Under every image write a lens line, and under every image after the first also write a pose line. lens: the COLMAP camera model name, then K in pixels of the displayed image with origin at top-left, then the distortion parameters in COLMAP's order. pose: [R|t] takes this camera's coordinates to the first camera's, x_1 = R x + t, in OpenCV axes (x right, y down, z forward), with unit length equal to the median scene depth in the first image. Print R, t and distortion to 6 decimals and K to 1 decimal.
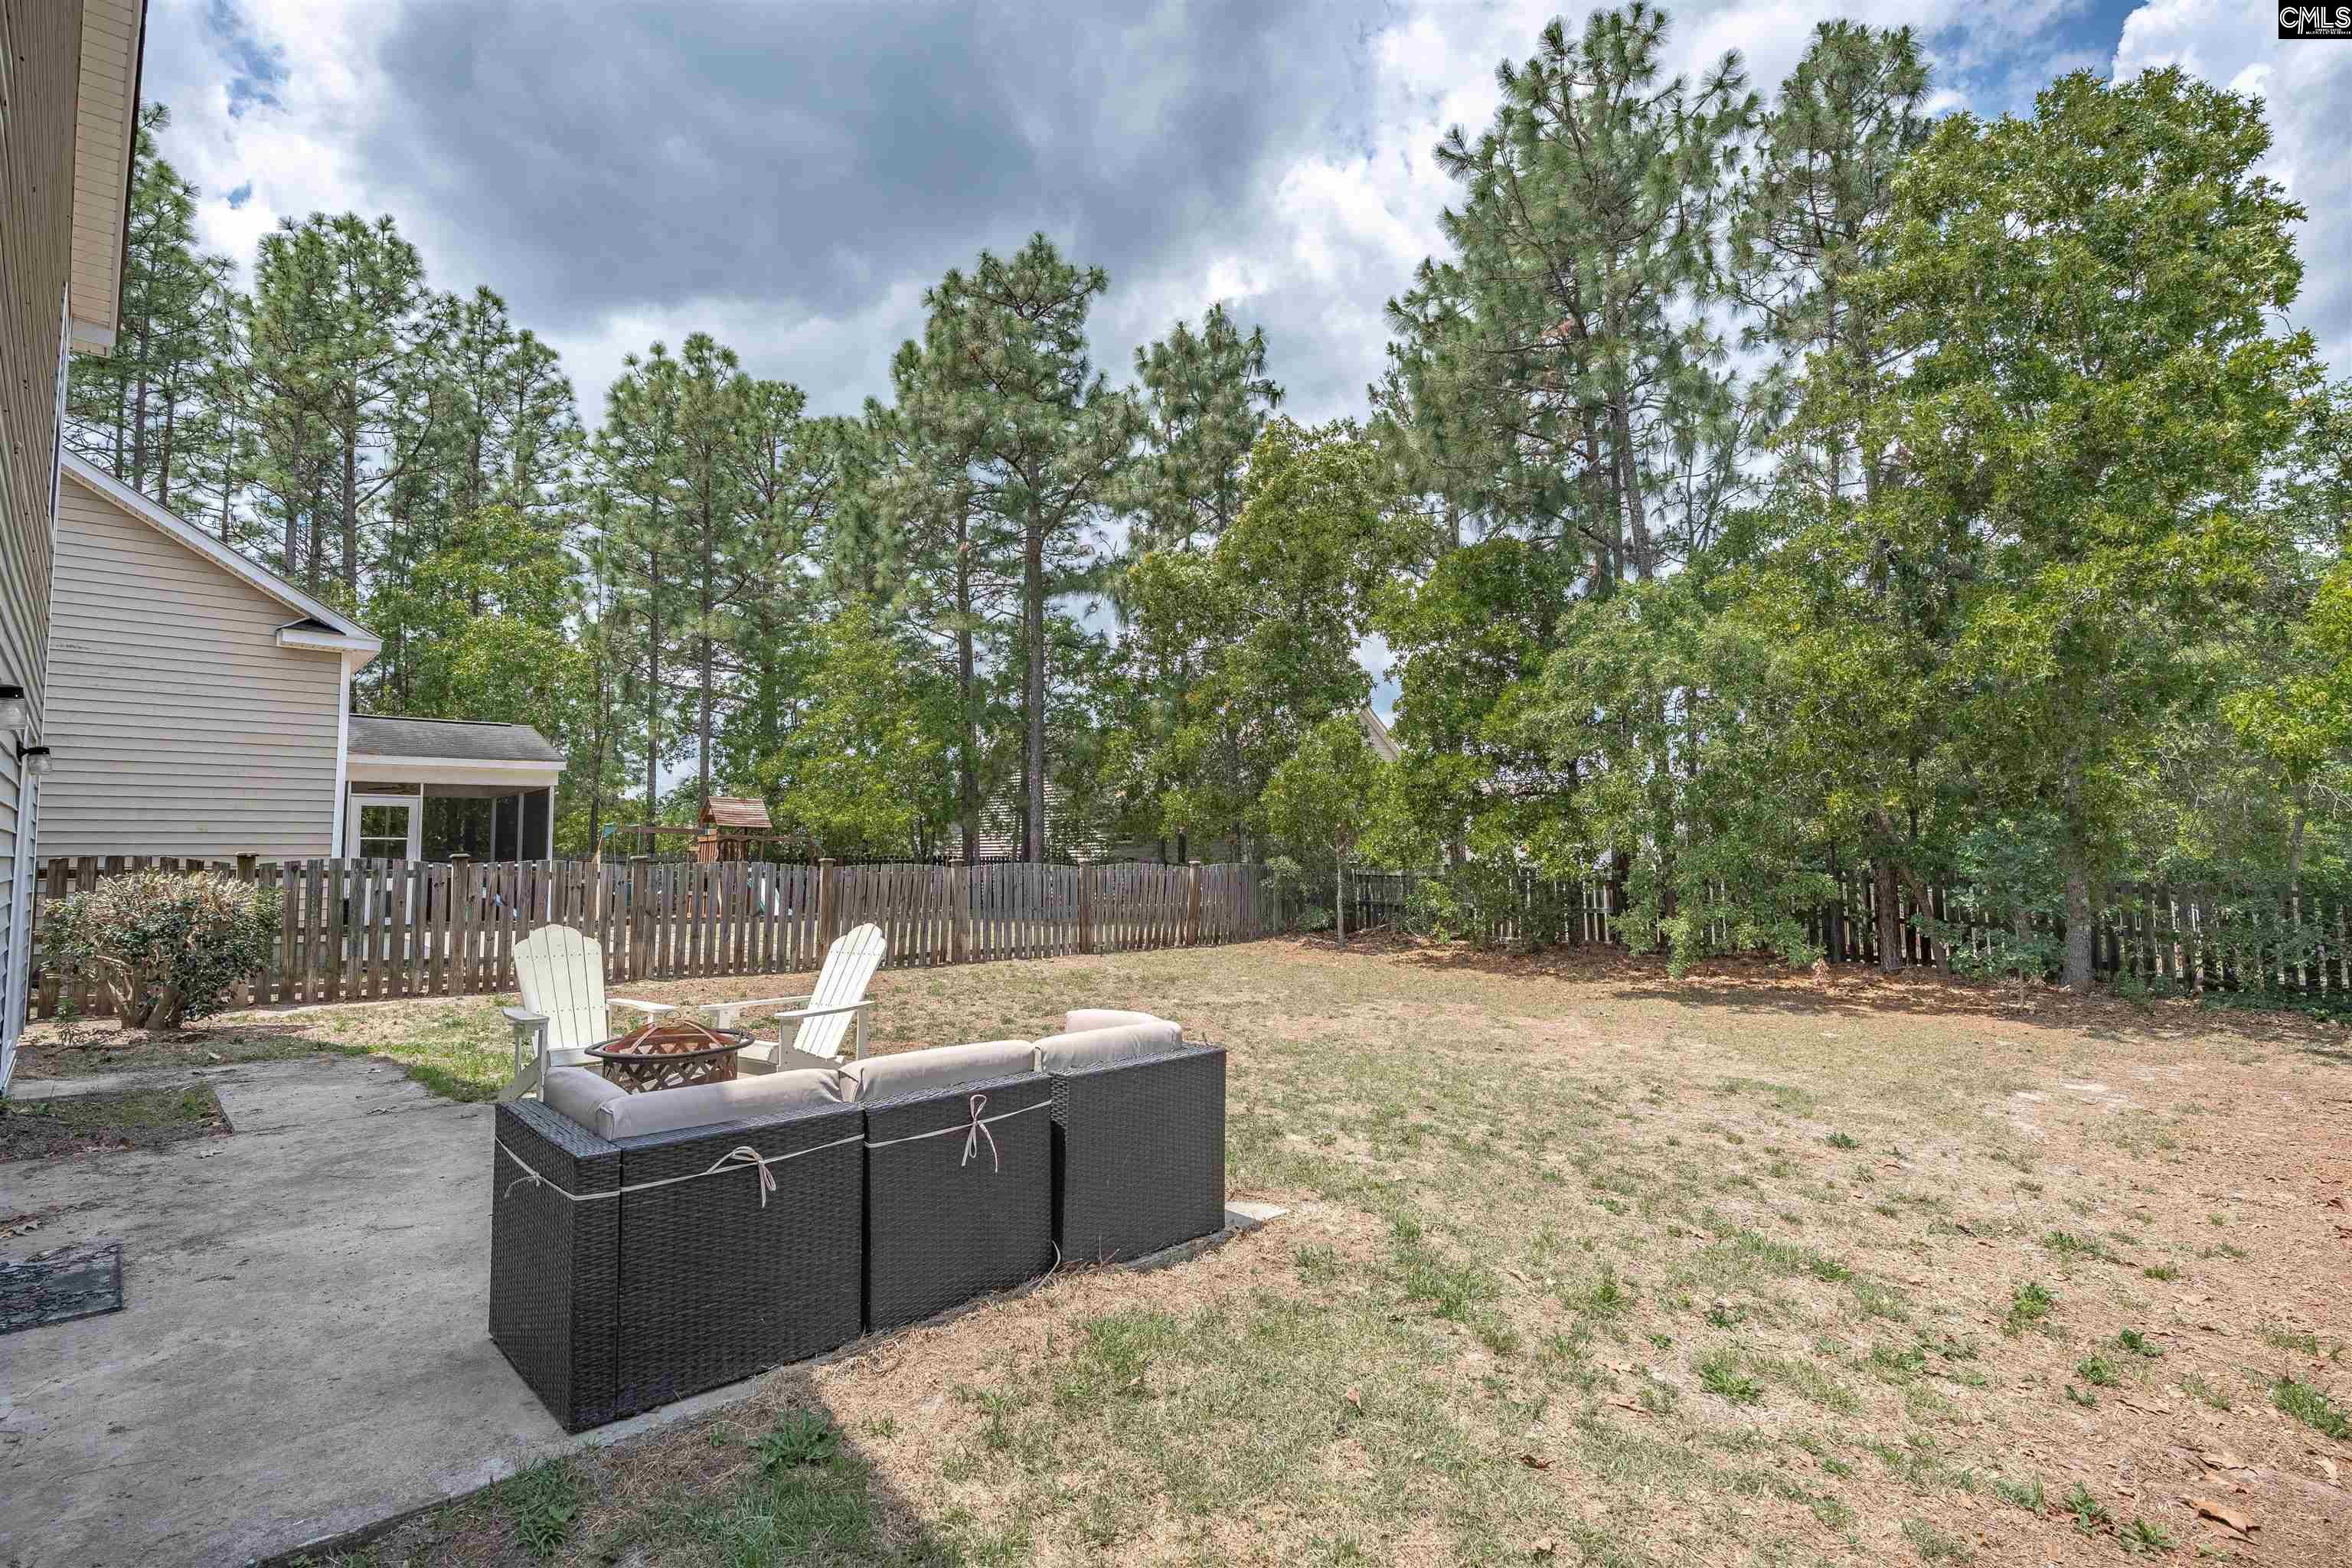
lens RADIAL K [[1102.8, 0, 1176.0], [0, 1102.8, 784.0], [0, 0, 1]] dist [0.000434, -0.000192]
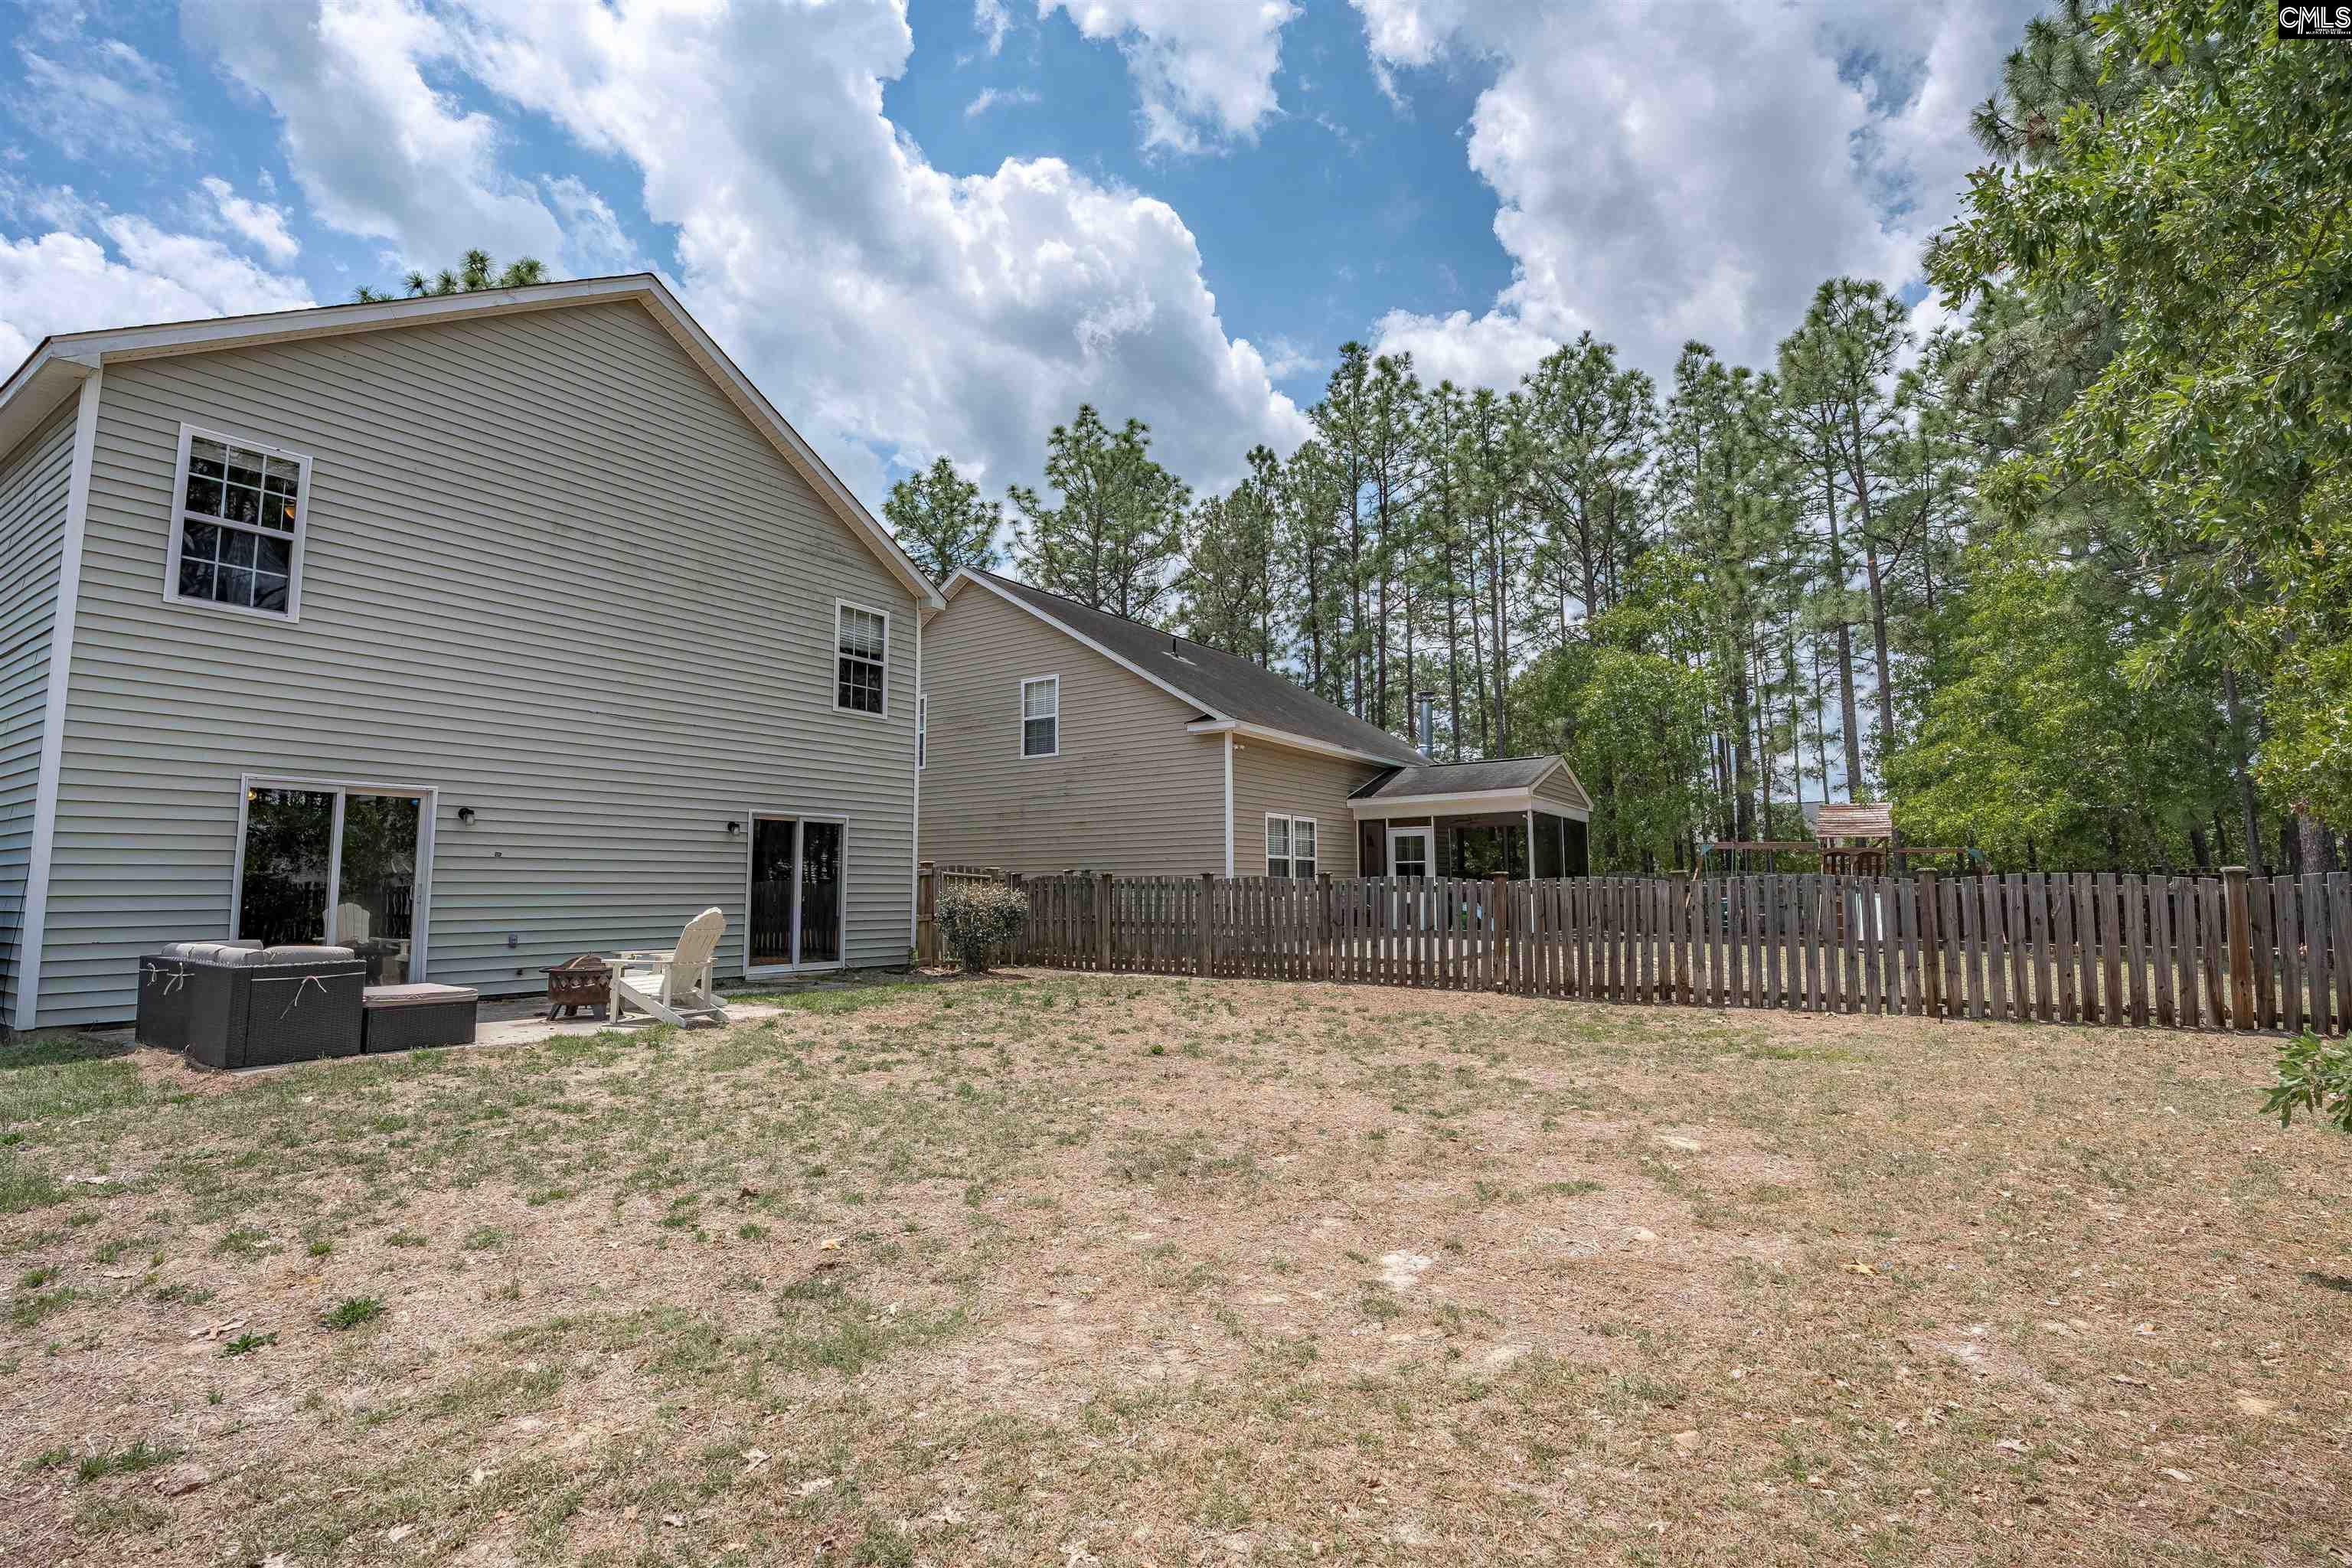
lens RADIAL K [[1102.8, 0, 1176.0], [0, 1102.8, 784.0], [0, 0, 1]] dist [0.000434, -0.000192]
pose [[0.258638, -0.090694, -0.961707, 0.442212], [0.072174, 0.994614, -0.074387, 0.035789], [0.963274, -0.050171, 0.263791, 0.413947]]
